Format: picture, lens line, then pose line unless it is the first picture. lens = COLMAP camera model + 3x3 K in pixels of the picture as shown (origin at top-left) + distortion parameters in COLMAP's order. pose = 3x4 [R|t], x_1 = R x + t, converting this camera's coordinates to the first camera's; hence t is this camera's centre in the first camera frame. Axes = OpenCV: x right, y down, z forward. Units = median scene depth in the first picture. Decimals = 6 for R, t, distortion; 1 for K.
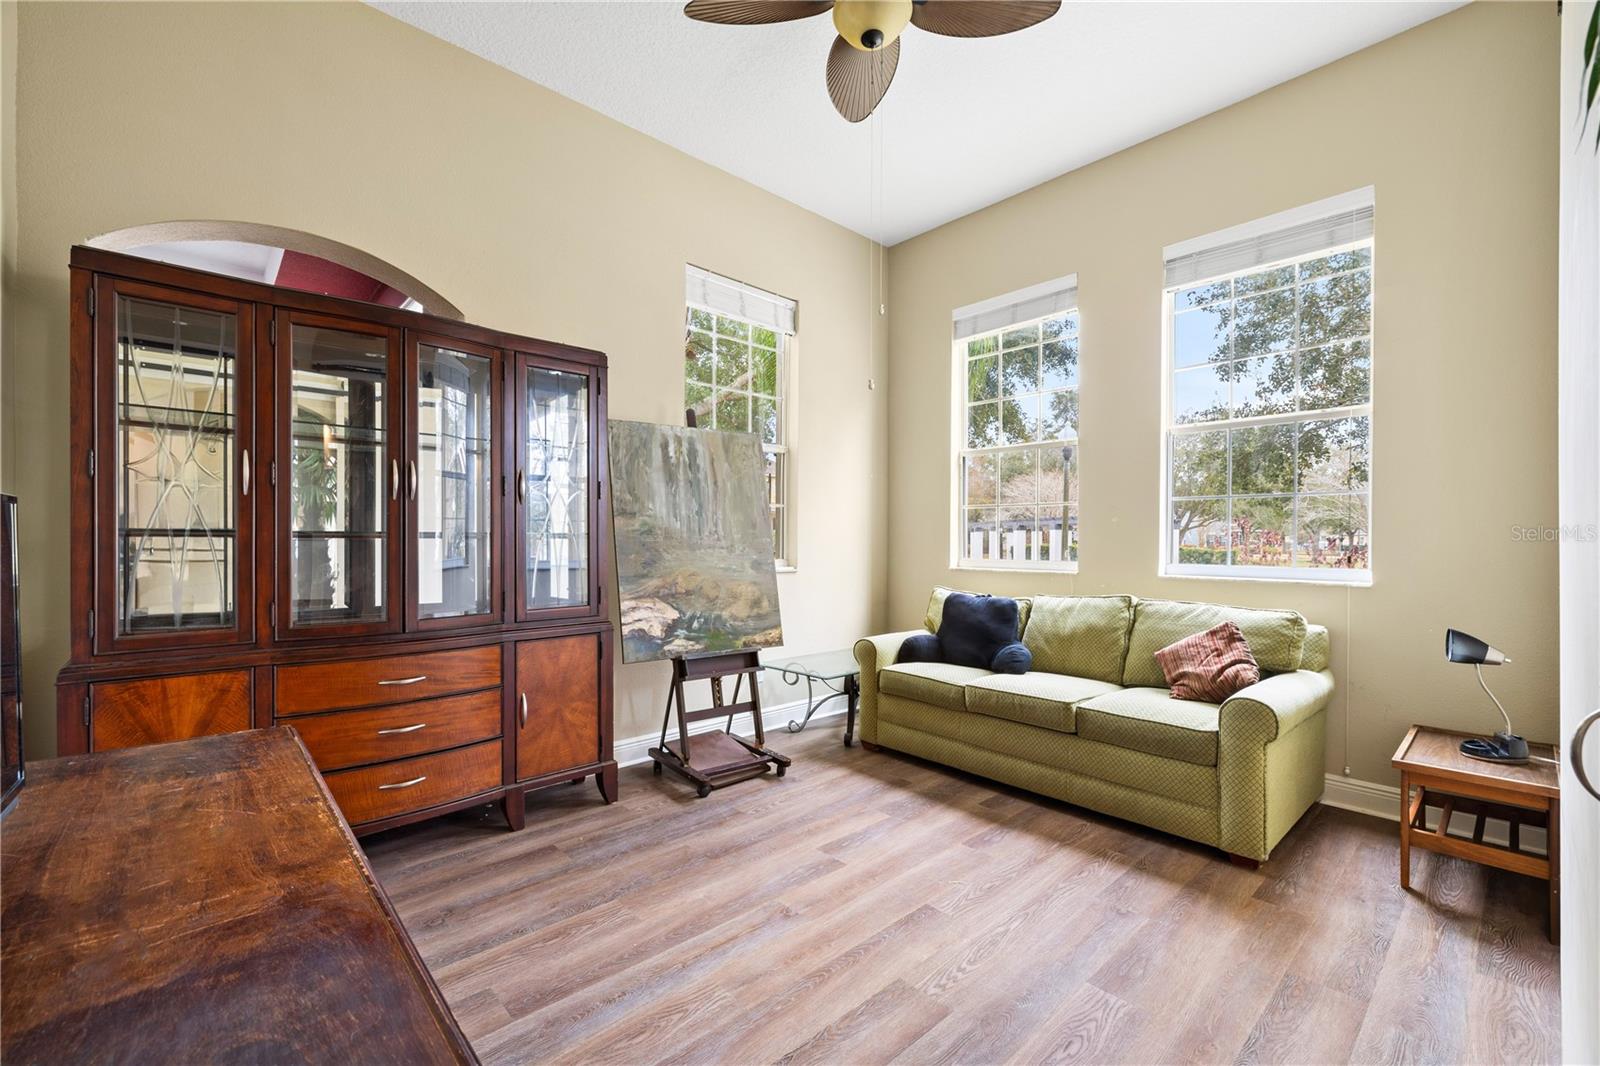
lens RADIAL K [[677.6, 0, 800.0], [0, 677.6, 533.0], [0, 0, 1]] dist [-0.002096, 0.000220]
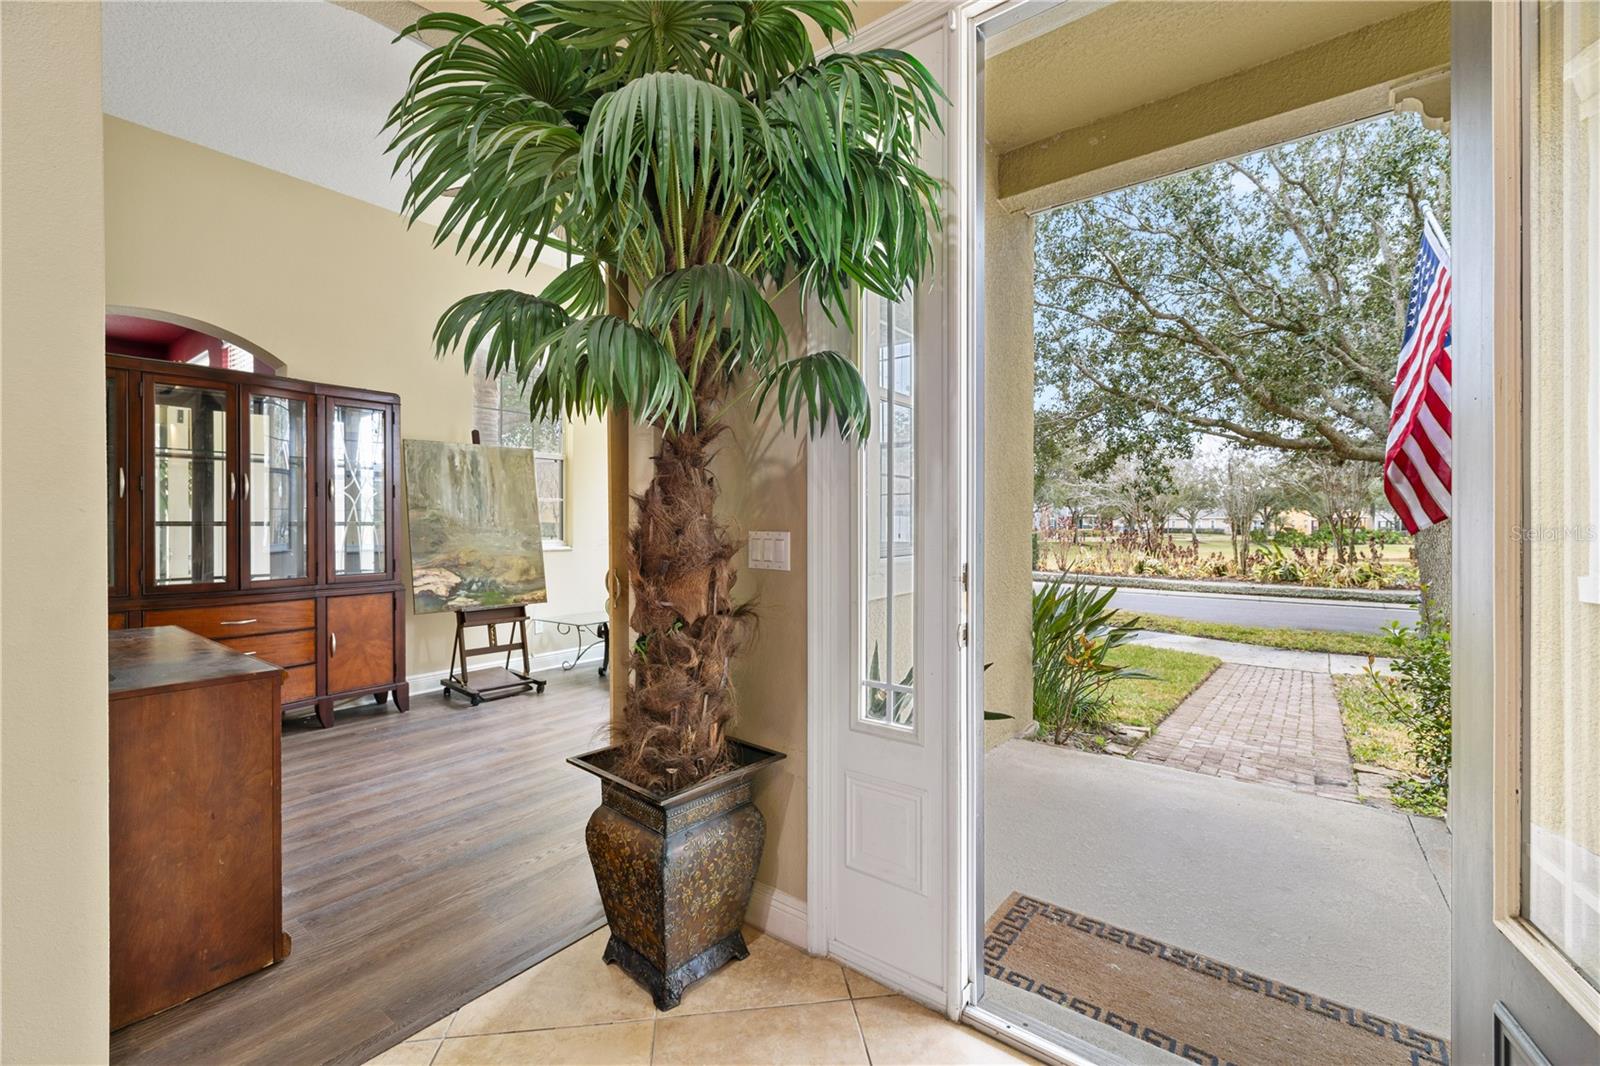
lens RADIAL K [[672.0, 0, 802.2], [0, 672.0, 516.6], [0, 0, 1]] dist [-0.000113, -0.000222]
pose [[0.983327, -0.001170, 0.181841, 0.275198], [0.001578, 0.999997, -0.002101, -0.005986], [-0.181838, 0.002353, 0.983326, -0.514926]]
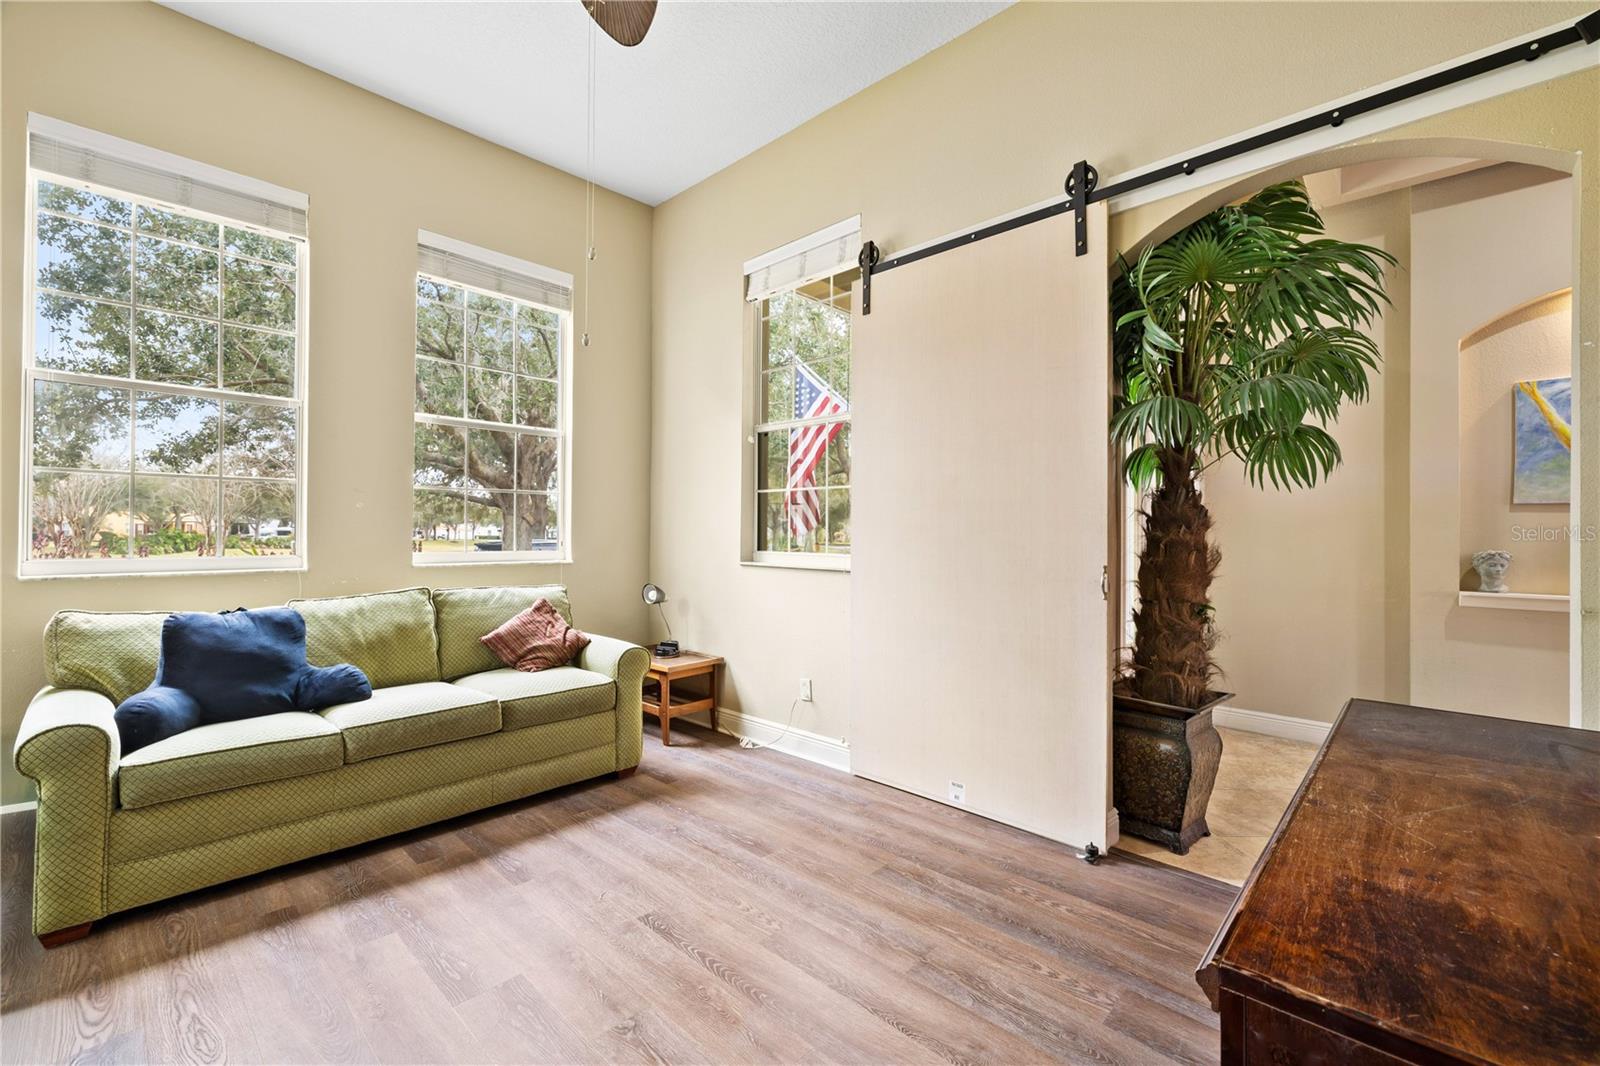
lens RADIAL K [[672.0, 0, 802.2], [0, 672.0, 516.6], [0, 0, 1]] dist [-0.000113, -0.000222]
pose [[-0.080329, 0.018302, 0.996600, -0.540809], [-0.015128, 0.999694, -0.019578, 0.004385], [-0.996654, -0.016649, -0.080028, 0.602225]]
